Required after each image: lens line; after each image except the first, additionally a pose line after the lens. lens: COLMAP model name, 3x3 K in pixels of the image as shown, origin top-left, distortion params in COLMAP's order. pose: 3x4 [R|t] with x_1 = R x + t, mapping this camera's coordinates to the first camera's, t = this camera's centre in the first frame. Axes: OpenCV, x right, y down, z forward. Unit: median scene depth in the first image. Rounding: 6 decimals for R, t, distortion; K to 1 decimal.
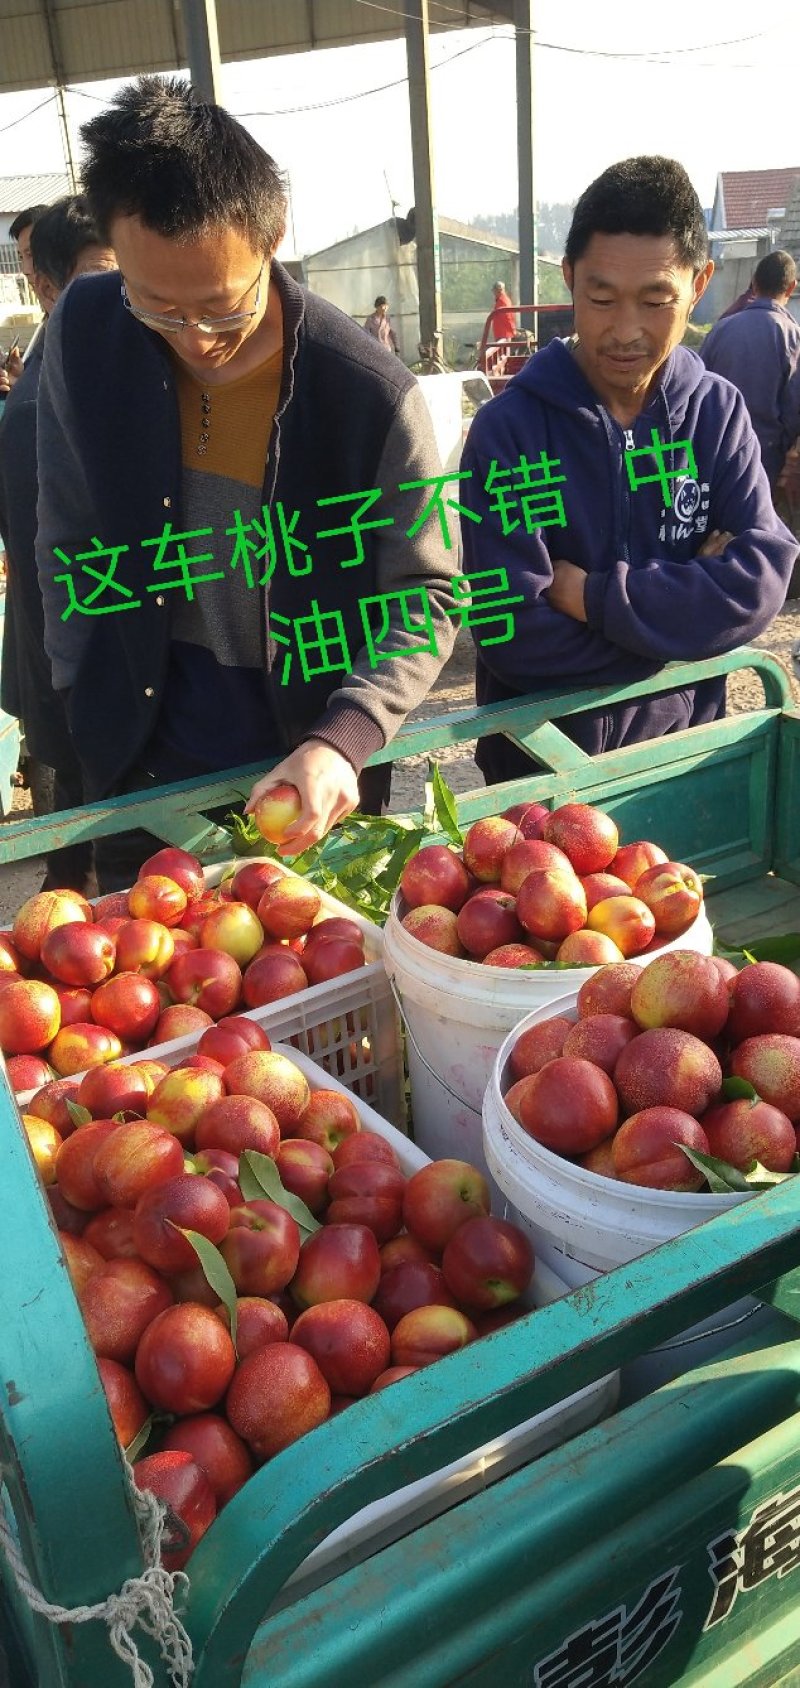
lens RADIAL K [[1373.7, 0, 400.0], [0, 1373.7, 844.0], [0, 0, 1]] dist [0.000514, 0.004742]
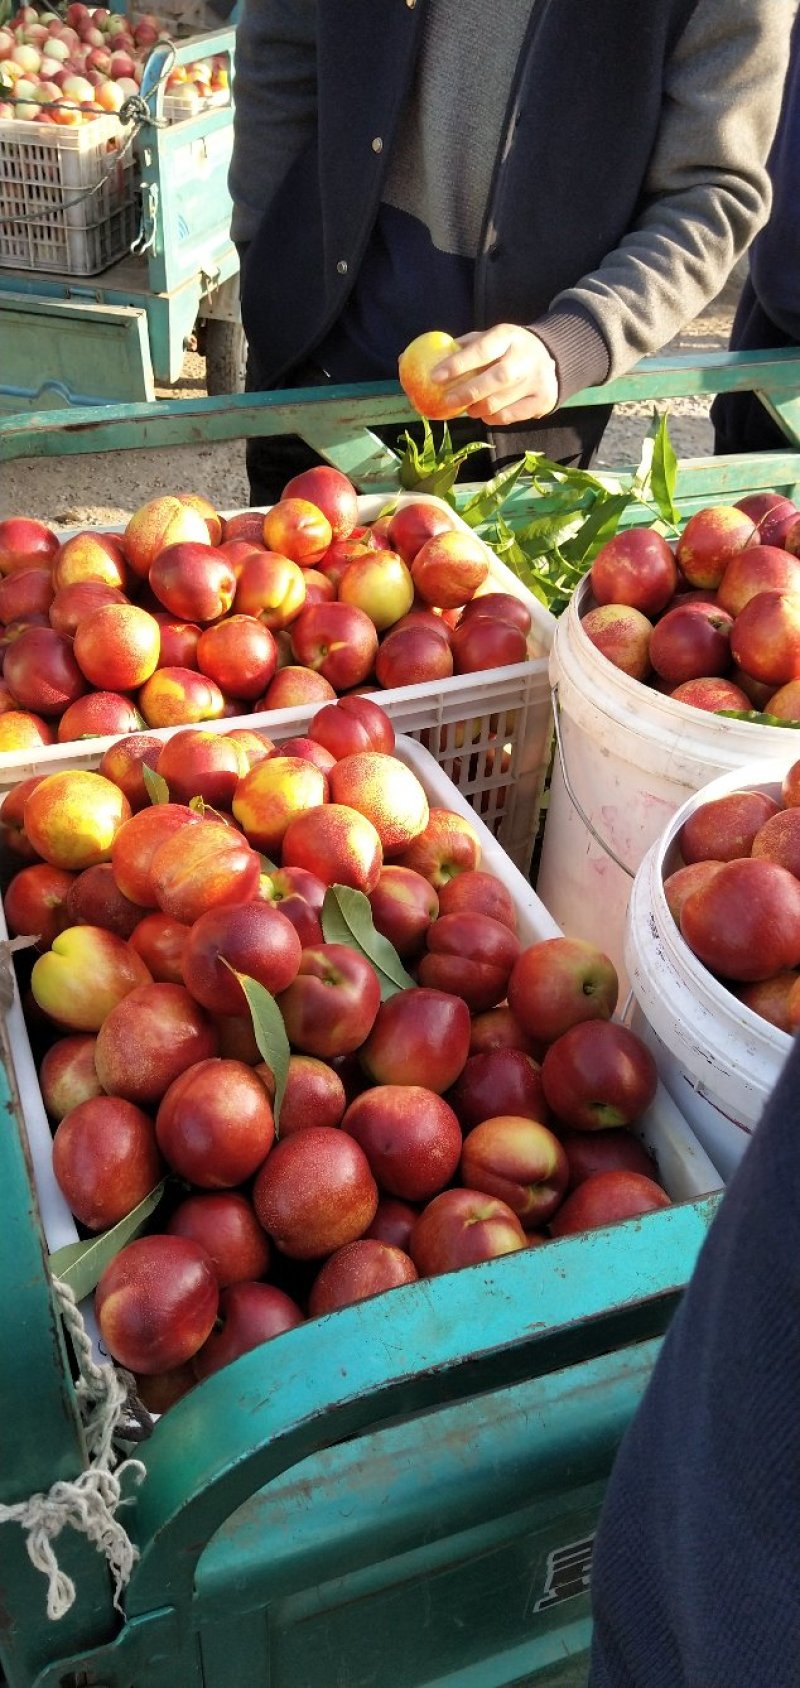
lens RADIAL K [[1290.1, 0, 376.2], [0, 1290.1, 850.3], [0, 0, 1]] dist [0.088393, -0.327516]
pose [[0.972955, 0.210689, -0.094702, -0.015661], [-0.173777, 0.937715, 0.300820, -0.024068], [0.152182, -0.276228, 0.948967, 0.224698]]
